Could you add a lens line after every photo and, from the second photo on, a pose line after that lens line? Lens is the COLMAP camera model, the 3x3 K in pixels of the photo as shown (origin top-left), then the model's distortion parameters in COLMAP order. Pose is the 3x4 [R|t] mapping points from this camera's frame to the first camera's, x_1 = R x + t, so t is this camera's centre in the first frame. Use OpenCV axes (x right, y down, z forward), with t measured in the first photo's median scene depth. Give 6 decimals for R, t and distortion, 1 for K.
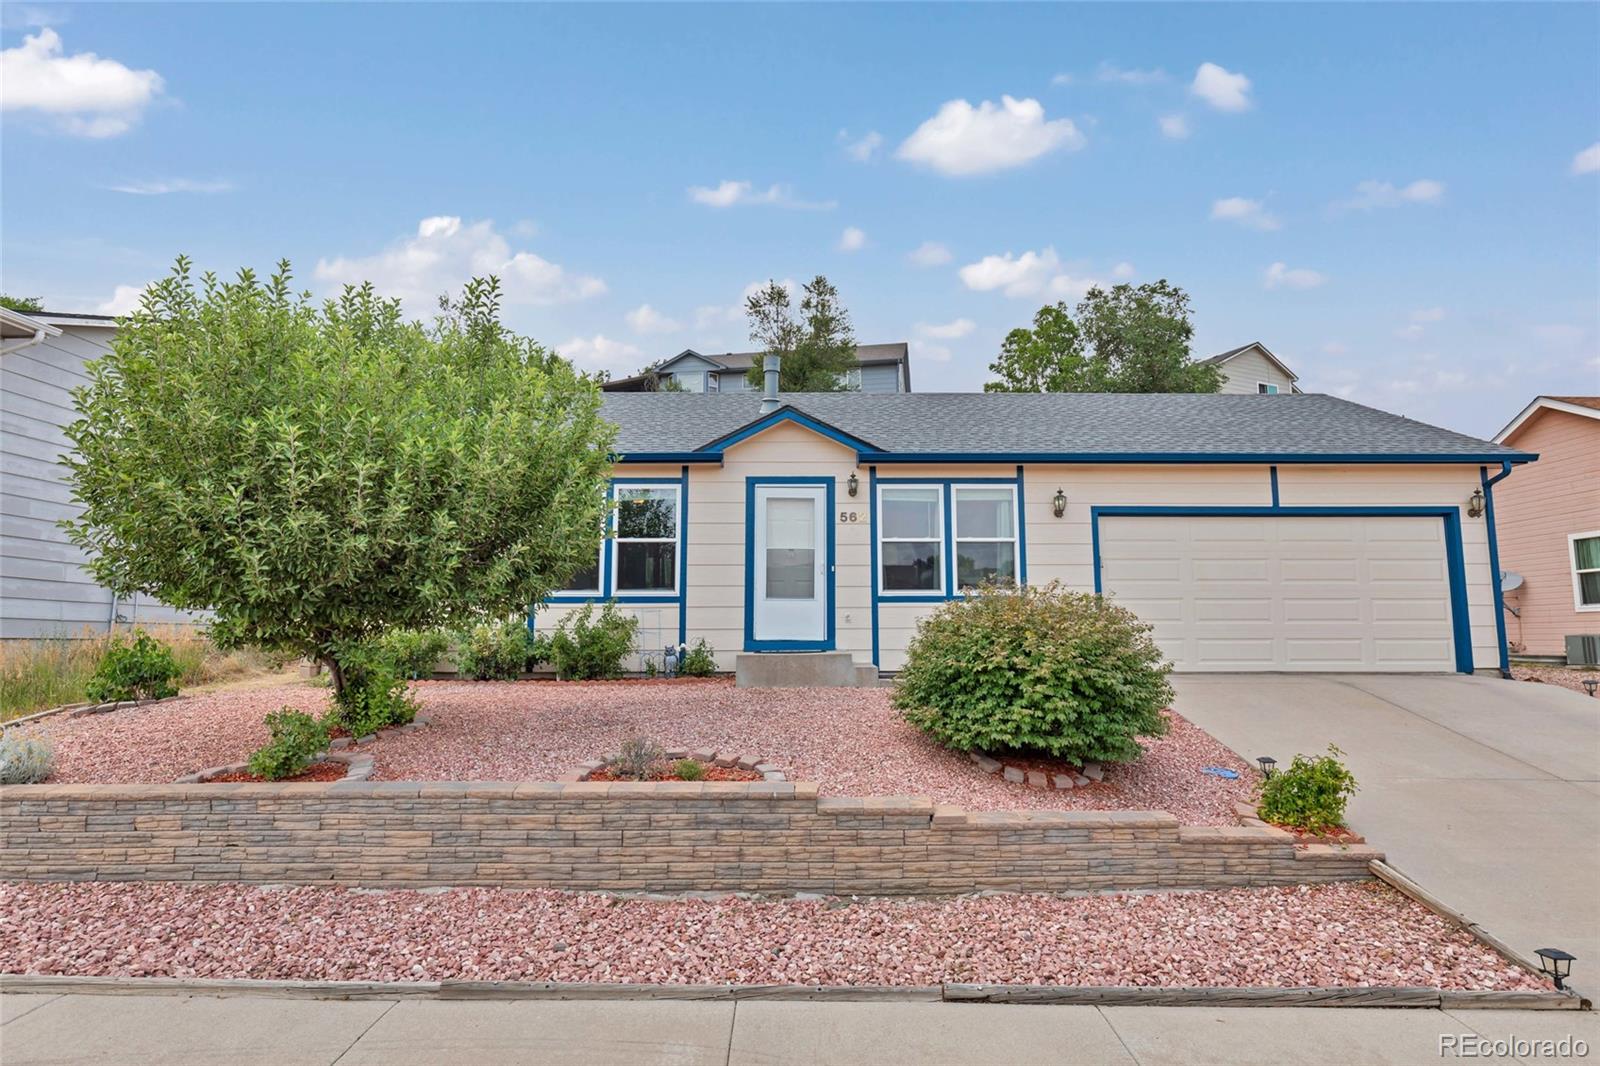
lens RADIAL K [[914.5, 0, 806.1], [0, 914.5, 538.2], [0, 0, 1]] dist [0.008446, -0.001532]
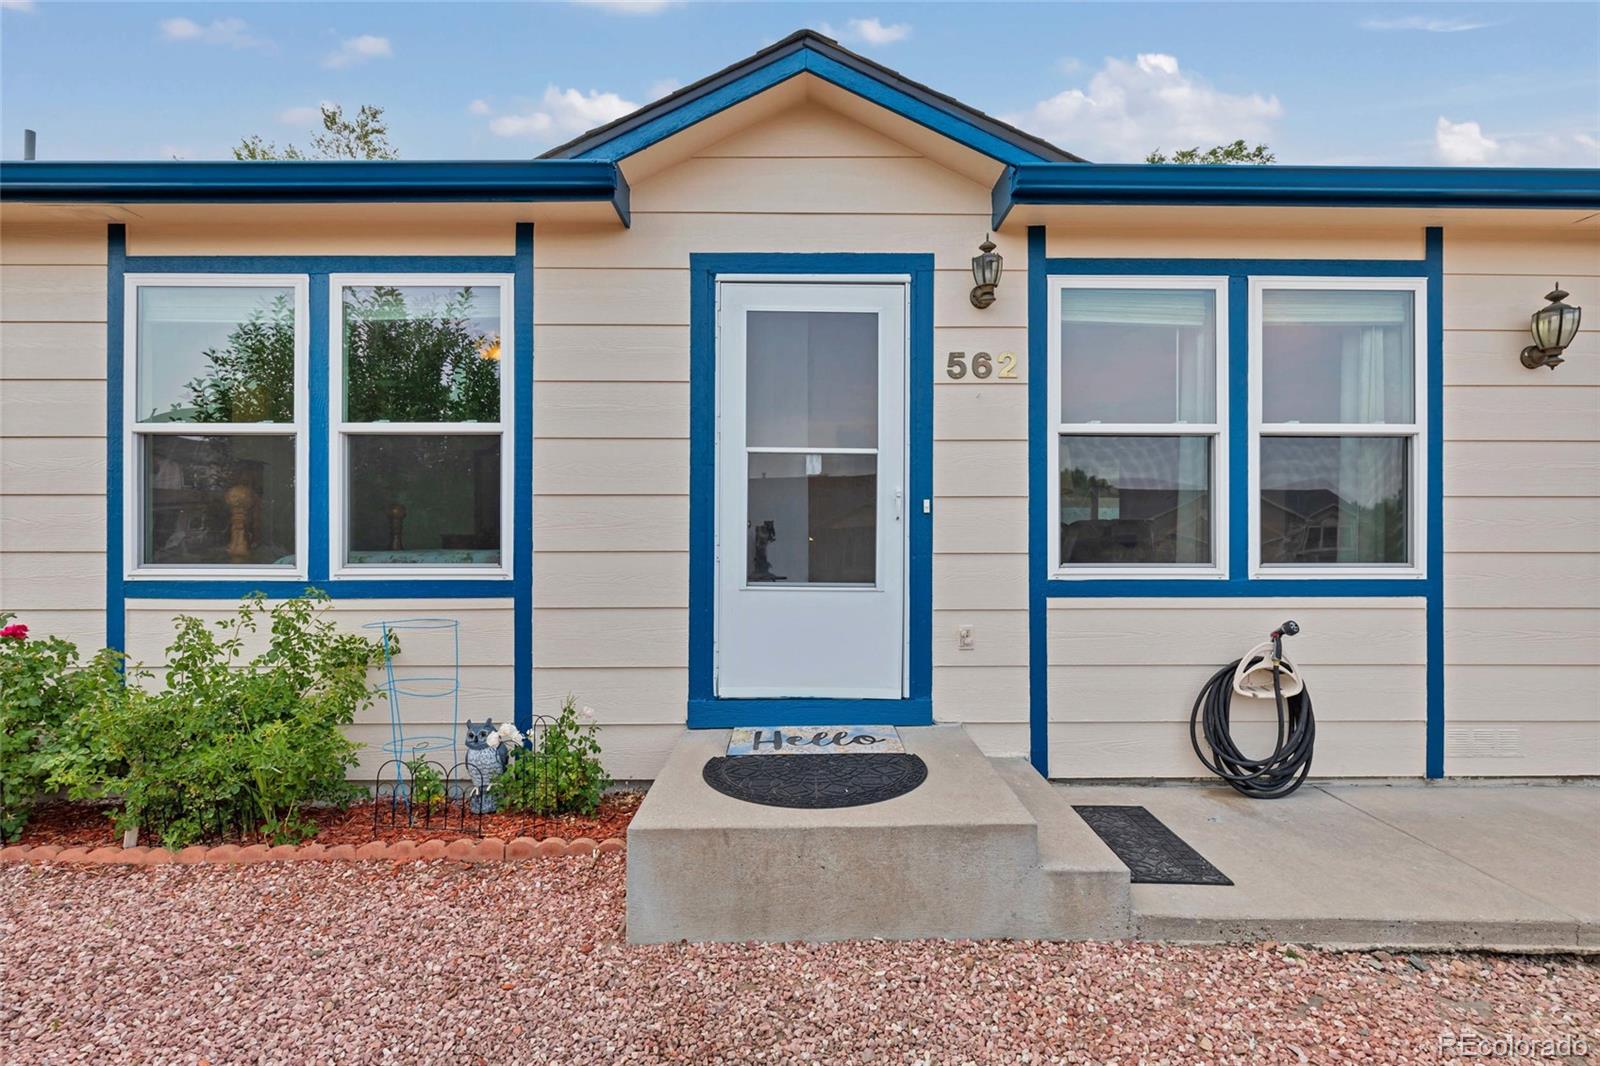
lens RADIAL K [[760.4, 0, 809.2], [0, 760.4, 541.8], [0, 0, 1]] dist [-0.000089, -0.000032]
pose [[0.999996, 0.002612, -0.000498, -0.018024], [-0.002536, 0.993140, 0.116908, 0.011734], [0.000800, -0.116906, 0.993143, 0.689088]]
